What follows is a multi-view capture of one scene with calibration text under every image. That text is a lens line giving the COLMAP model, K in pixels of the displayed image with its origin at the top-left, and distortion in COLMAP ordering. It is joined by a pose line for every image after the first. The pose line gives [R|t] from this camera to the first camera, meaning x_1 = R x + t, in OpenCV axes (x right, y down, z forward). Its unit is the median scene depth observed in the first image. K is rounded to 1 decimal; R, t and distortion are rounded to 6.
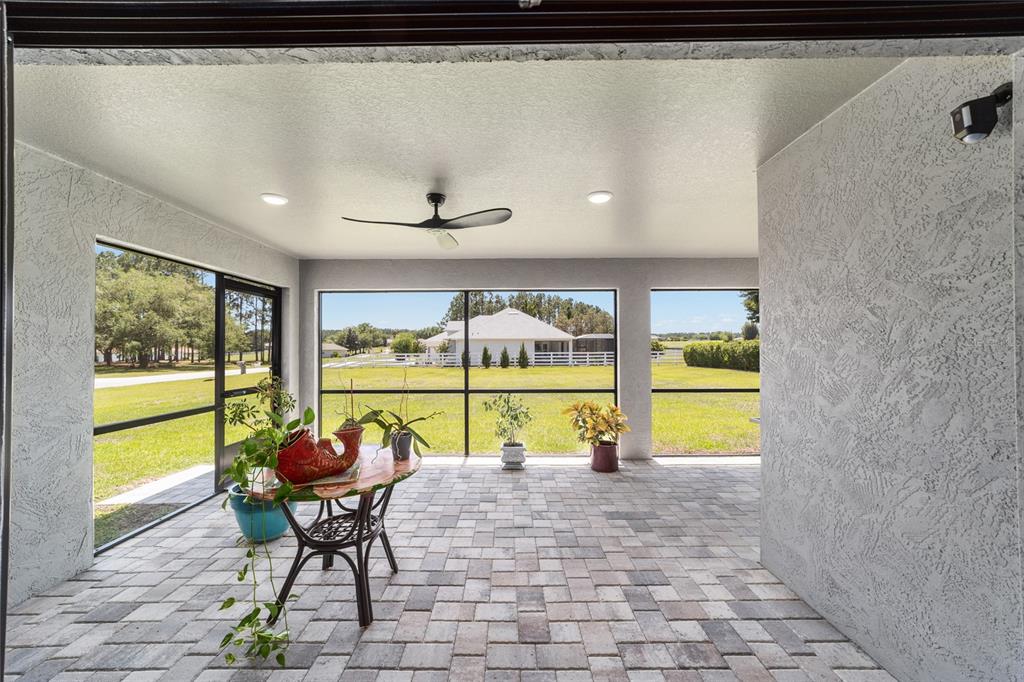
lens RADIAL K [[398.3, 0, 508.9], [0, 398.3, 341.8], [0, 0, 1]] dist [-0.007186, 0.001742]
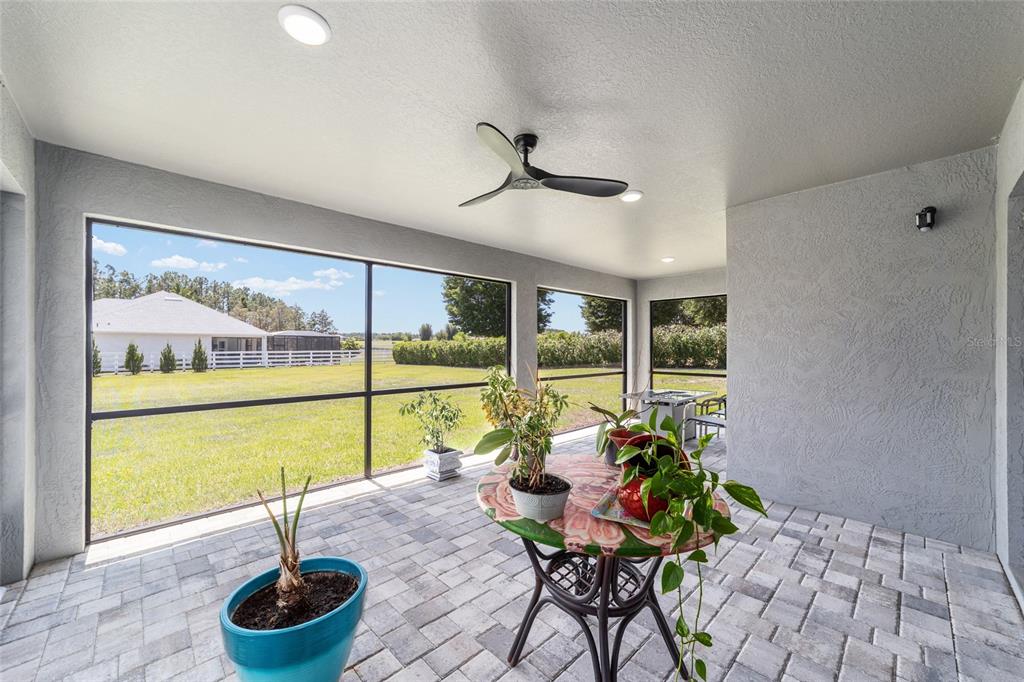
lens RADIAL K [[398.3, 0, 511.0], [0, 398.3, 345.8], [0, 0, 1]] dist [-0.007186, 0.001742]
pose [[0.714311, 0.006788, 0.699795, -0.478502], [-0.013914, 0.999893, 0.004504, 0.027147], [-0.699690, -0.012954, 0.714329, 0.284691]]
